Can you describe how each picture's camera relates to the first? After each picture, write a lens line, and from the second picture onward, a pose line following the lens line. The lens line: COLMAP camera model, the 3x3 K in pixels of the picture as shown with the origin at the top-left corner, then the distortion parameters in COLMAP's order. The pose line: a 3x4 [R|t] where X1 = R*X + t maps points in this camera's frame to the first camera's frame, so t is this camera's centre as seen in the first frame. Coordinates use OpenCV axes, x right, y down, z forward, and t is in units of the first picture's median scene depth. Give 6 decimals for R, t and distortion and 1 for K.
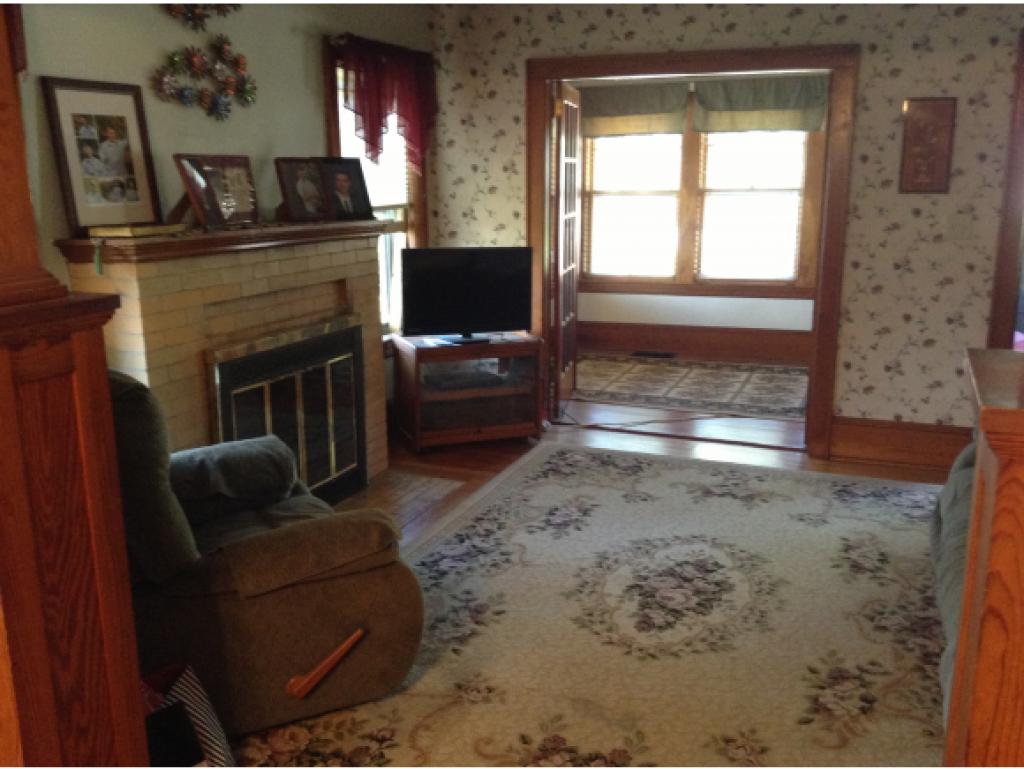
lens RADIAL K [[939.2, 0, 508.1], [0, 939.2, 392.9], [0, 0, 1]] dist [0.116653, -0.232567]
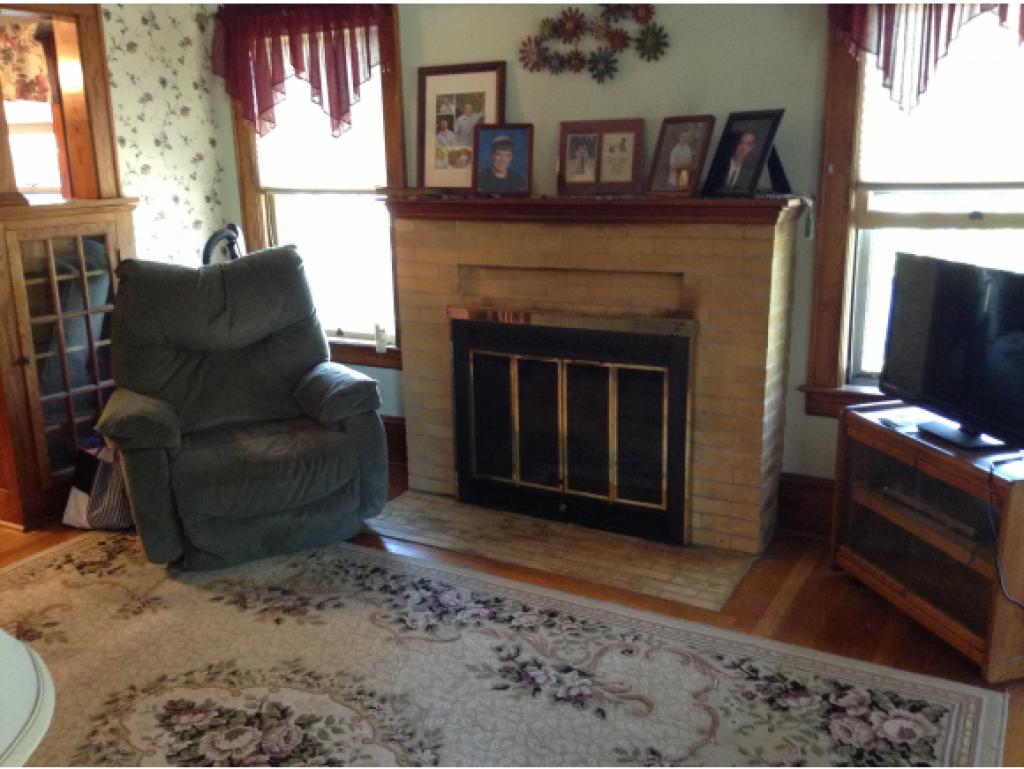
lens RADIAL K [[939.2, 0, 508.1], [0, 939.2, 392.9], [0, 0, 1]] dist [0.116653, -0.232567]
pose [[-0.125786, 0.261652, -0.956931, 0.770093], [-0.201856, 0.937663, 0.282917, -0.278780], [0.971304, 0.228749, -0.065128, 1.182192]]
